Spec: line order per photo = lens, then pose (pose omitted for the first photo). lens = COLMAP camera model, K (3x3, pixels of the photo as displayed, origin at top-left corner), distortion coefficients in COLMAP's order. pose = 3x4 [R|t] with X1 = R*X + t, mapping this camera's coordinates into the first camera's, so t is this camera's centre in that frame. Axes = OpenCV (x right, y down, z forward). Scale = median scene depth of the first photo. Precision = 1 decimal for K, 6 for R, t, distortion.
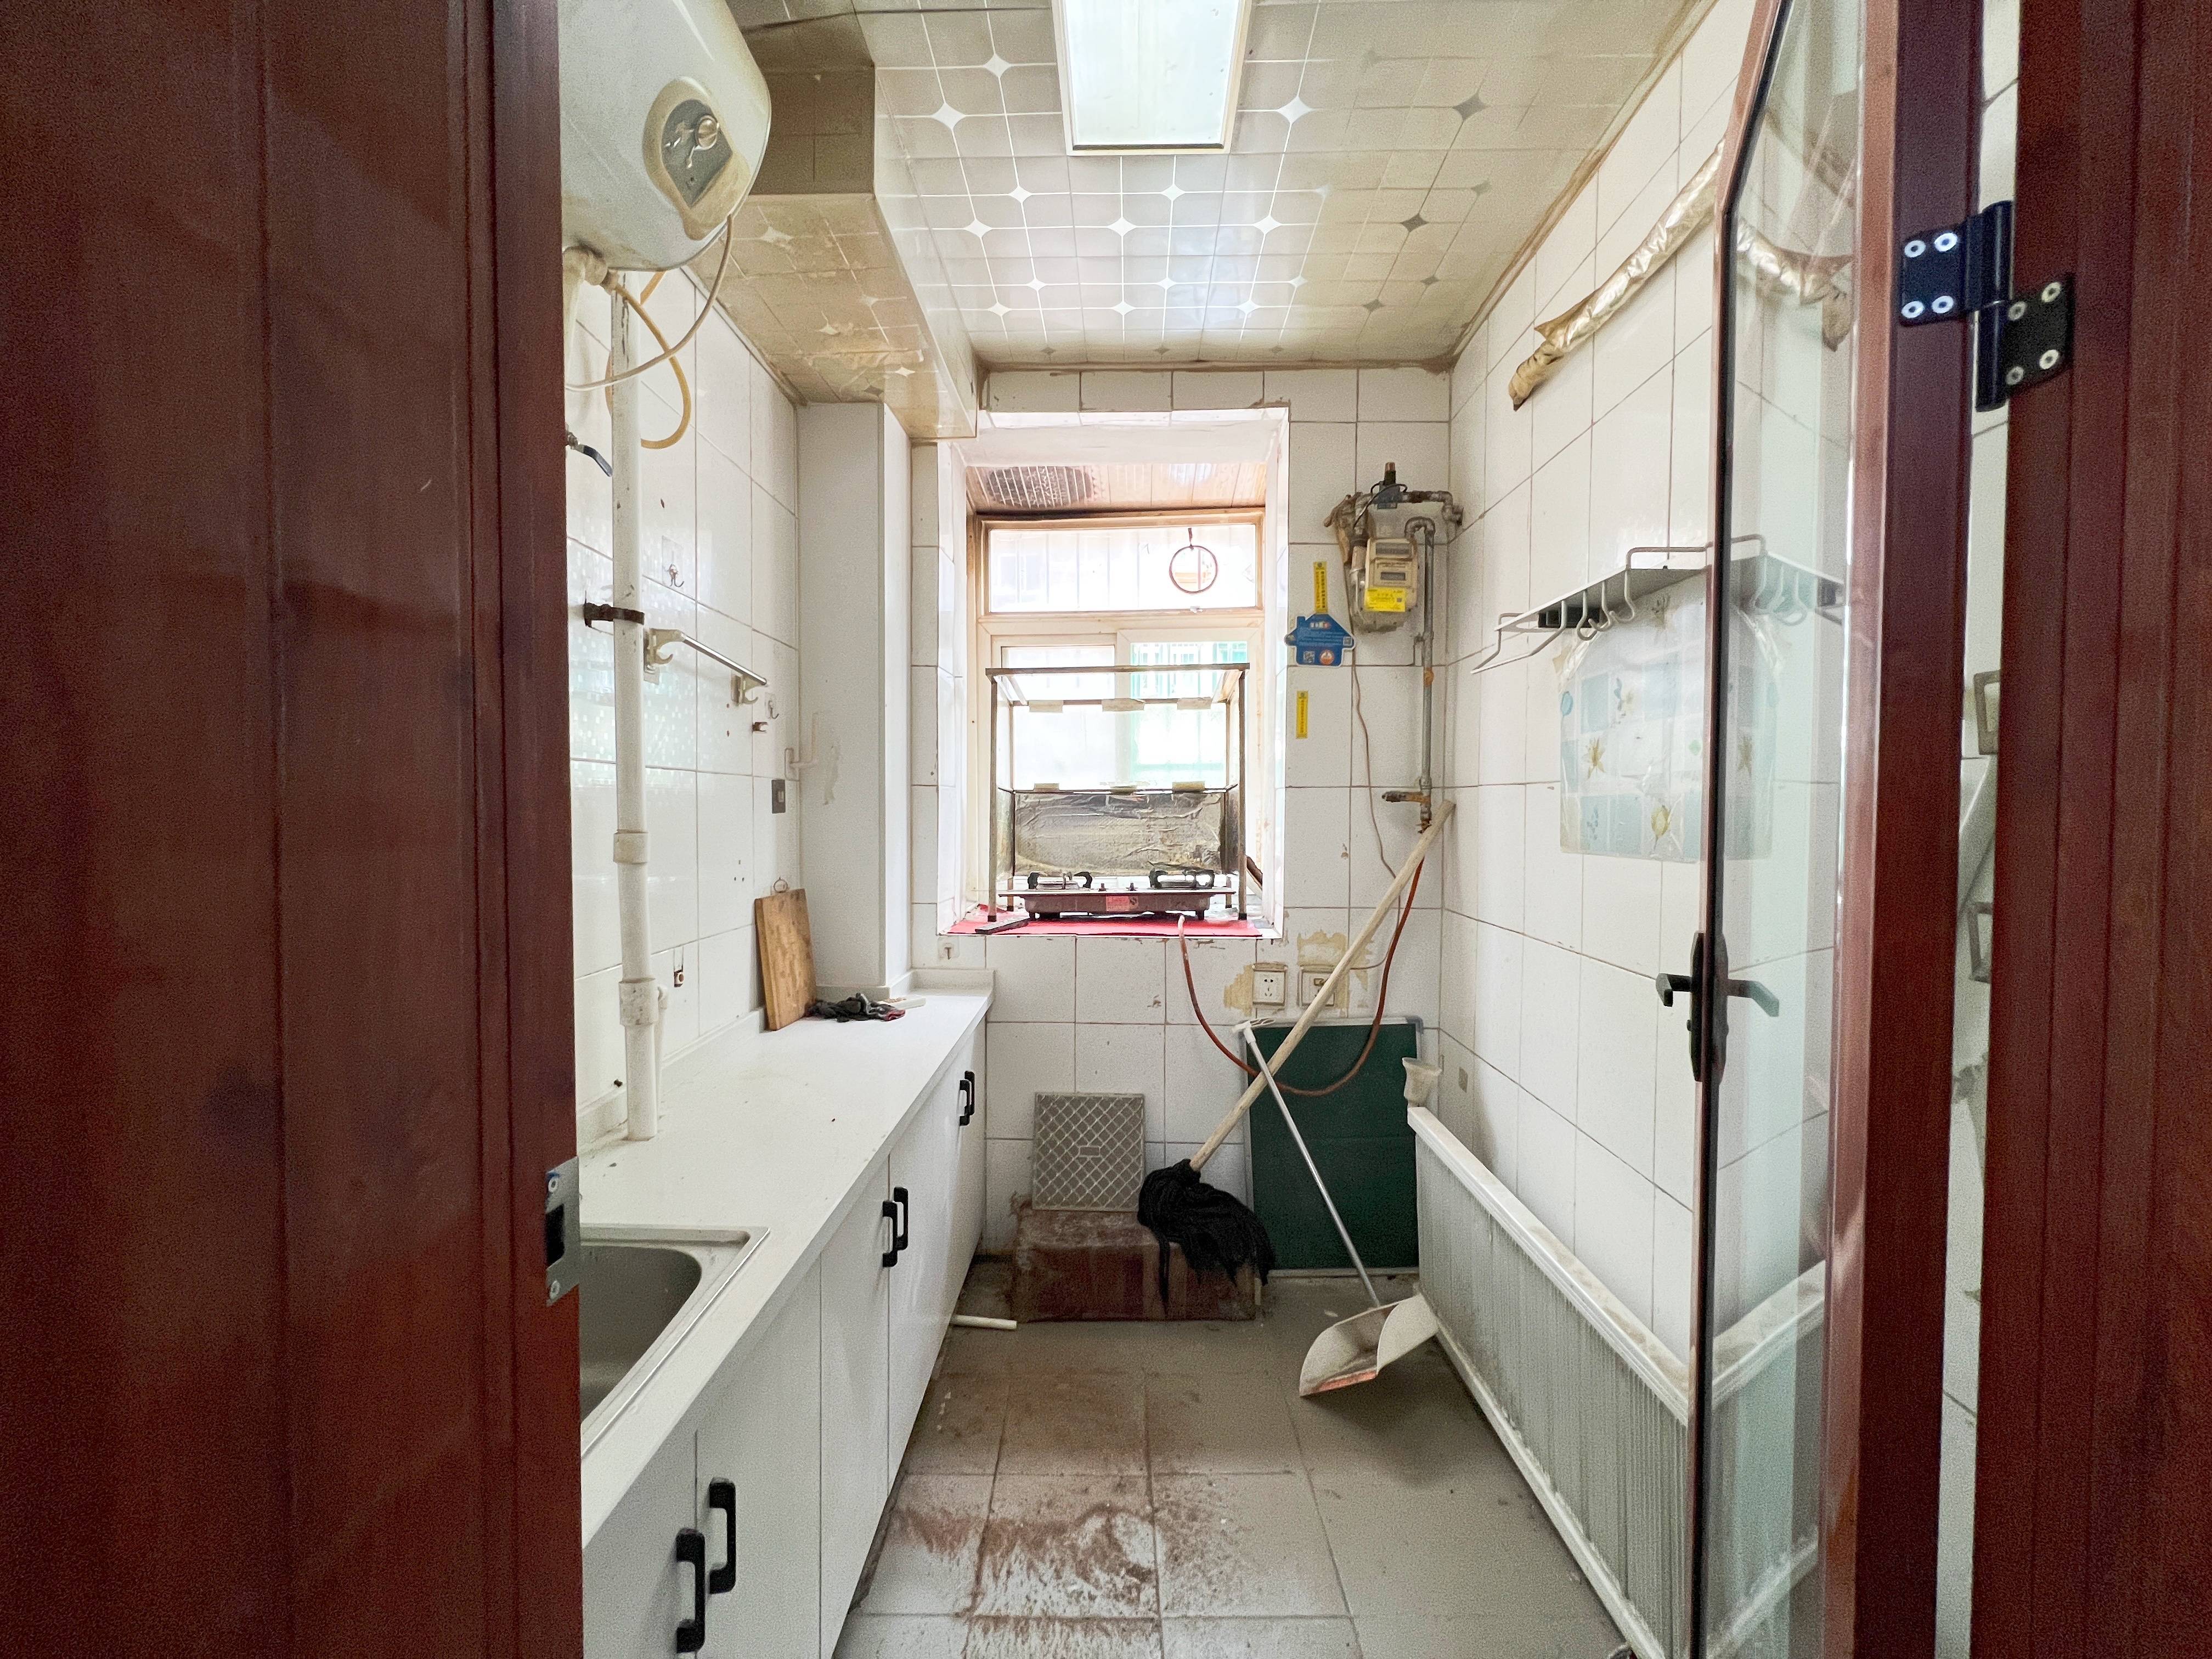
lens RADIAL K [[892.2, 0, 1102.5], [0, 892.2, 826.4], [0, 0, 1]] dist [0.001560, -0.000029]
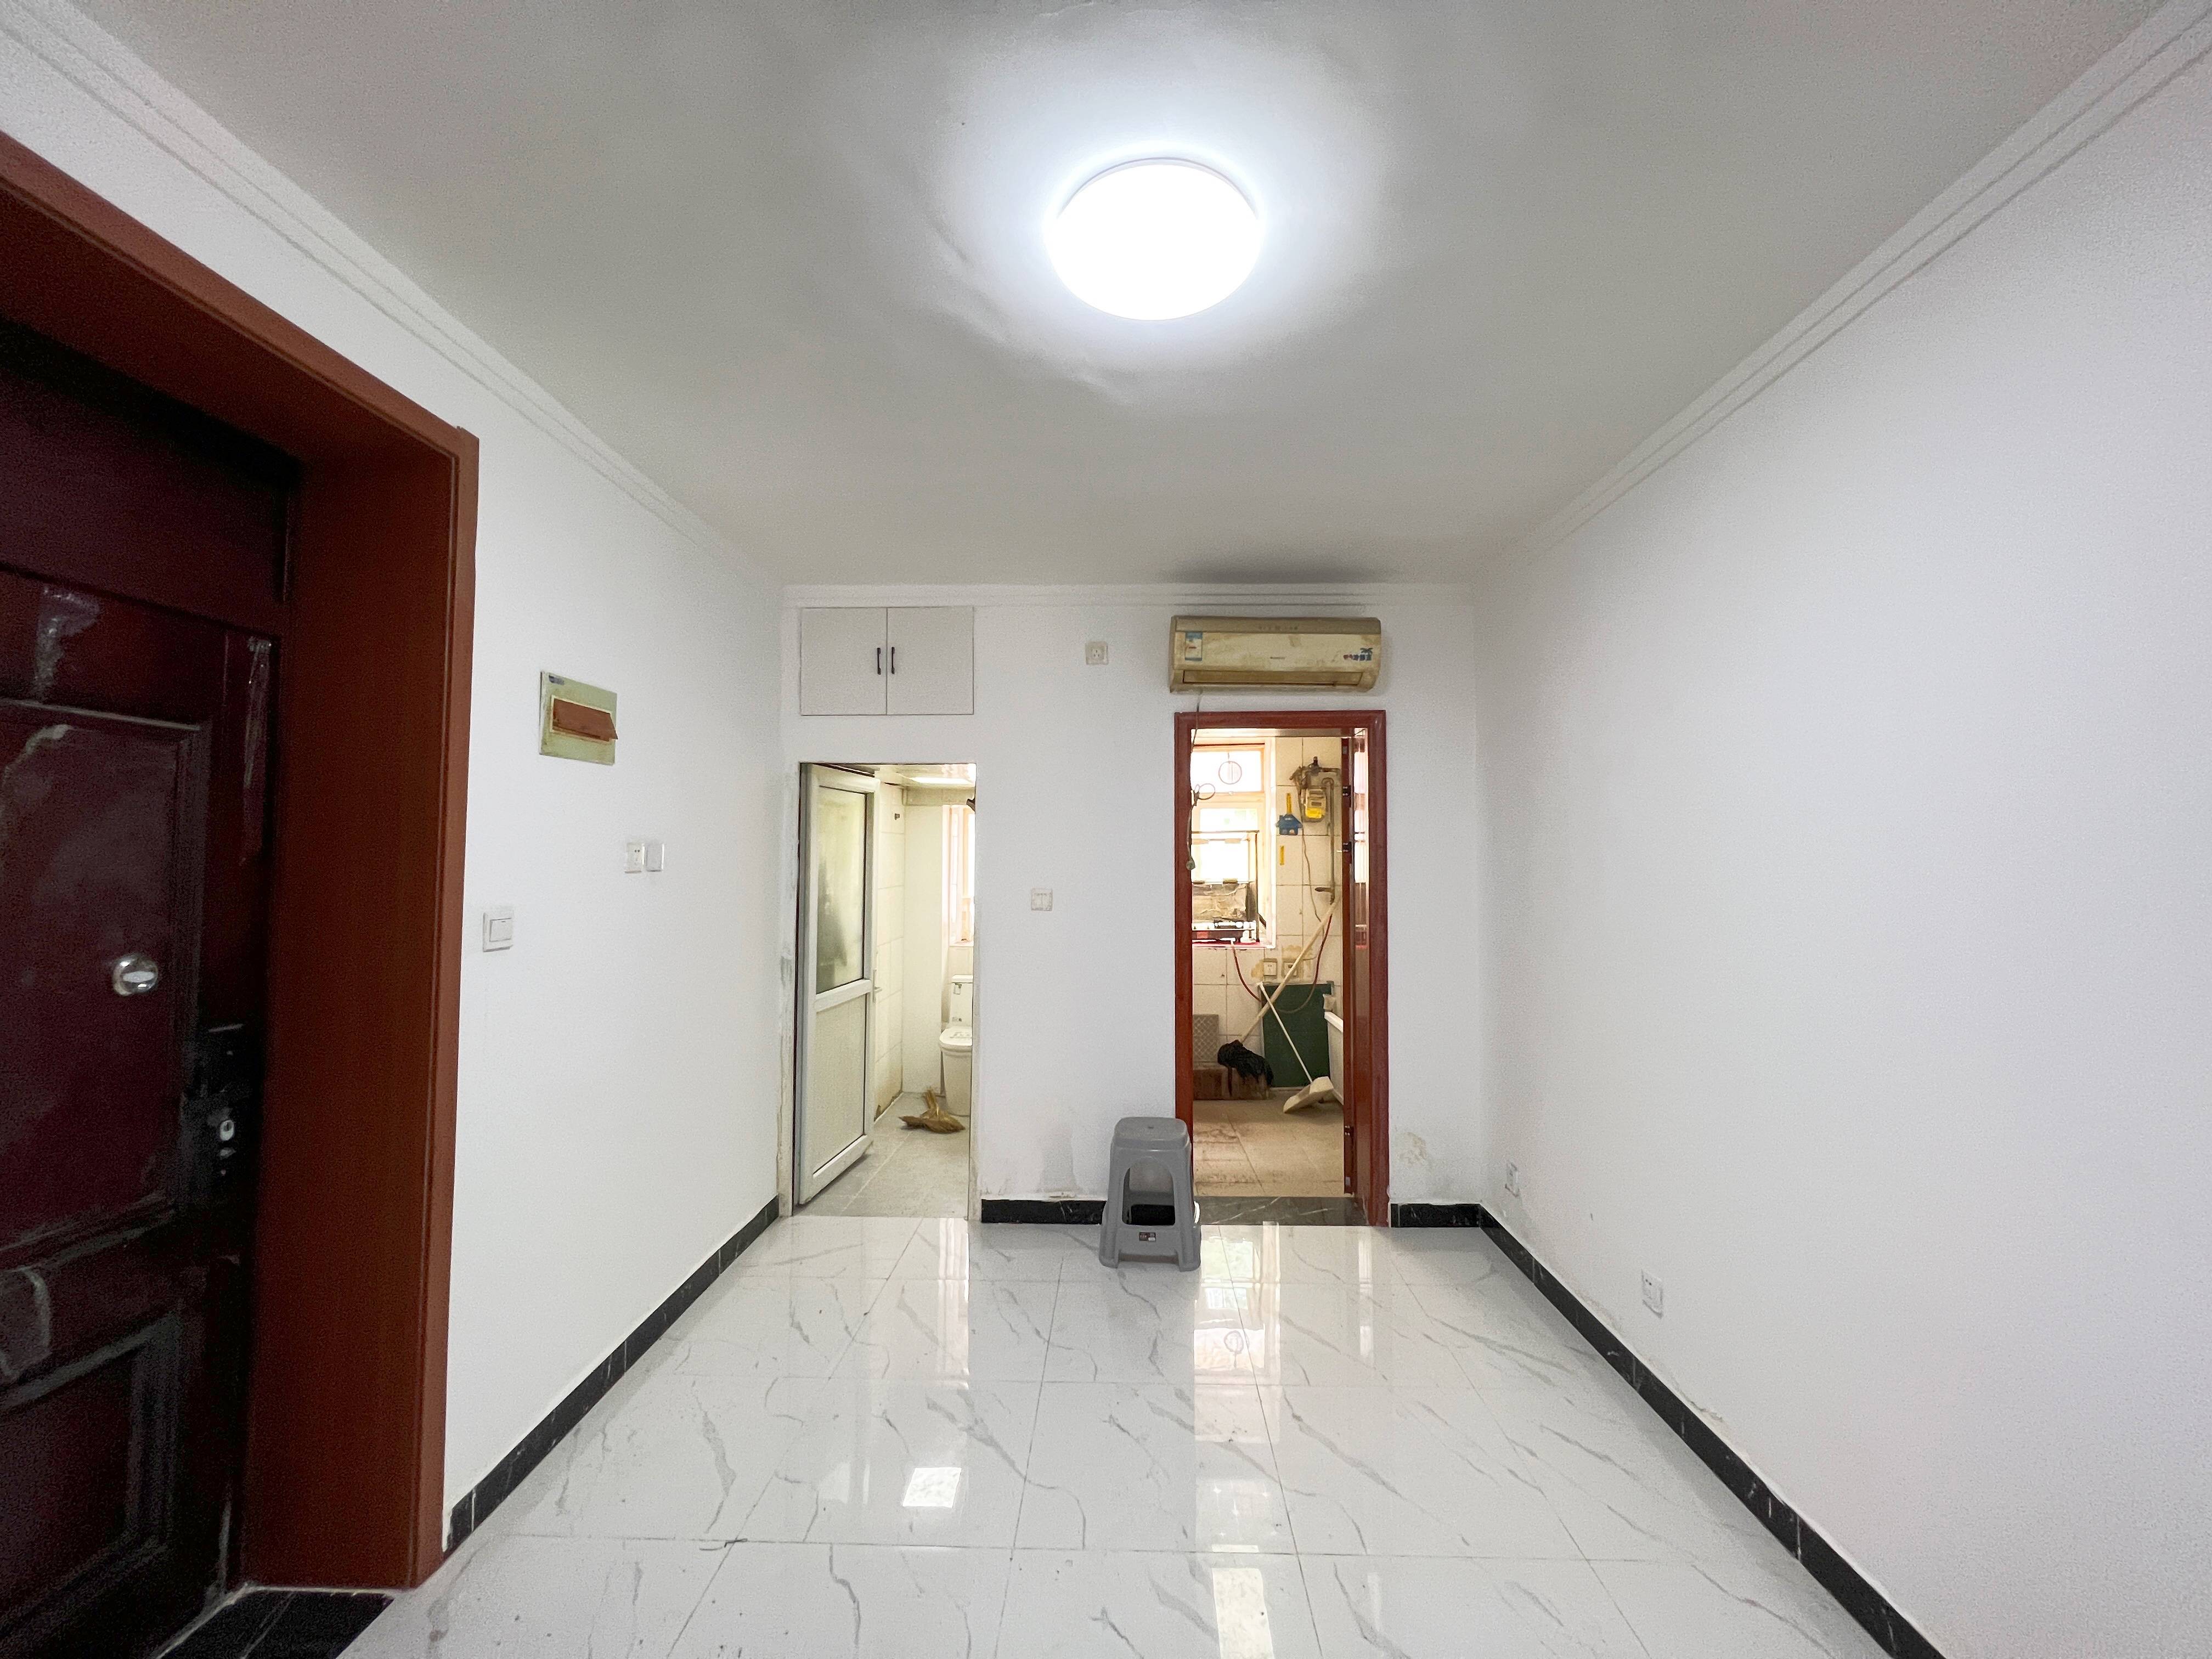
lens RADIAL K [[892.2, 0, 1111.7], [0, 892.2, 824.7], [0, 0, 1]] dist [0.001560, -0.000029]
pose [[0.999902, 0.001082, 0.013933, -0.277569], [-0.000136, 0.997701, -0.067765, -0.043301], [-0.013974, 0.067756, 0.997604, -1.438468]]
